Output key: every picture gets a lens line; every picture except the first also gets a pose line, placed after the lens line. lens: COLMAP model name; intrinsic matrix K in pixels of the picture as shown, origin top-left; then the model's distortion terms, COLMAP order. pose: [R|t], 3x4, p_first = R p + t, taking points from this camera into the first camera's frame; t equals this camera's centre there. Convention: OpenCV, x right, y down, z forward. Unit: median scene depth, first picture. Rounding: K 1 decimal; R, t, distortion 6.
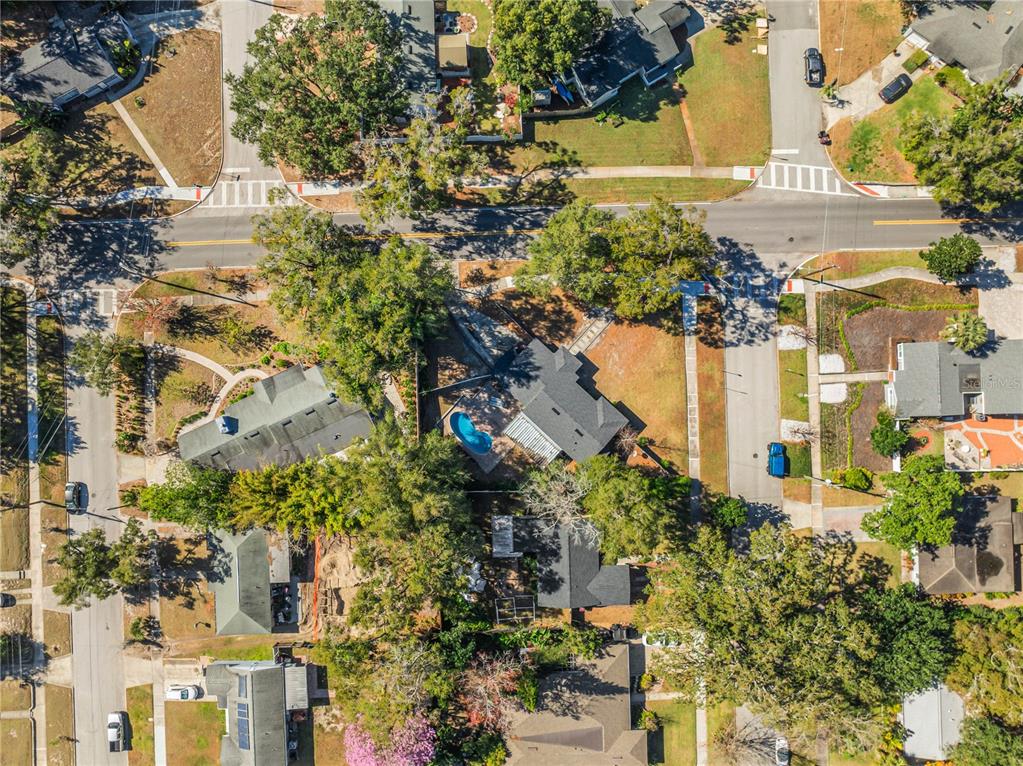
lens RADIAL K [[725.5, 0, 513.7], [0, 725.5, 382.4], [0, 0, 1]] dist [-0.054330, 0.018776]
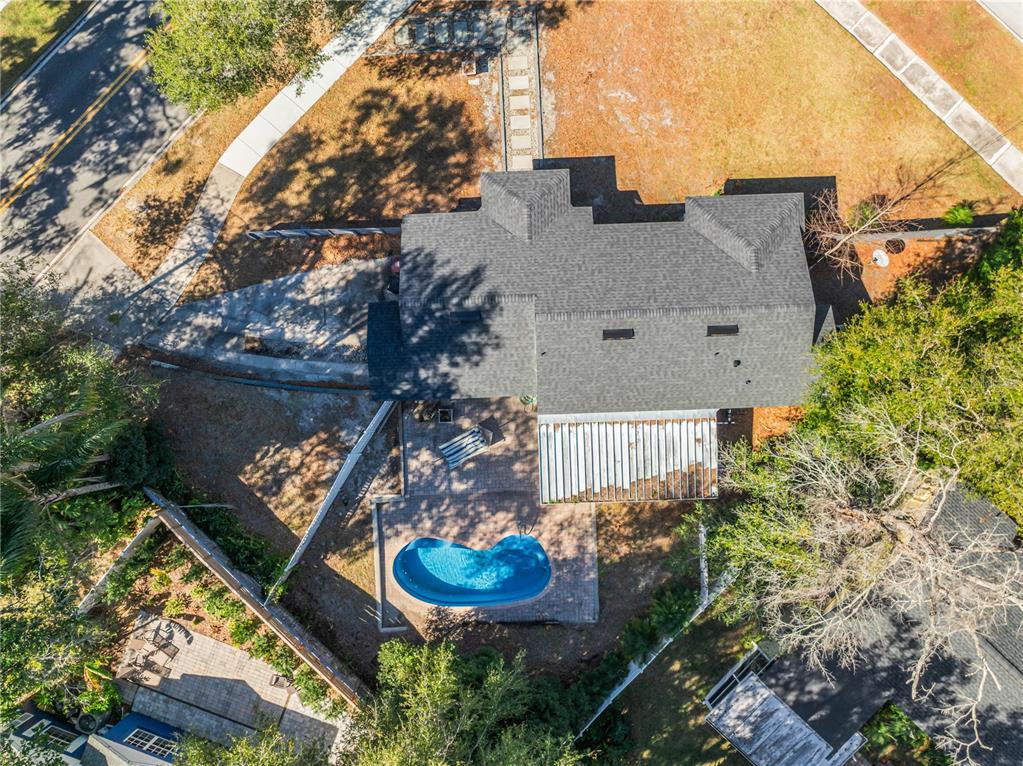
lens RADIAL K [[725.5, 0, 511.5], [0, 725.5, 386.5], [0, 0, 1]] dist [-0.054330, 0.018776]
pose [[0.708953, -0.705242, 0.004462, 0.009717], [0.705250, 0.708959, -0.000390, 0.023230], [-0.002888, 0.003424, 0.999990, 0.671459]]
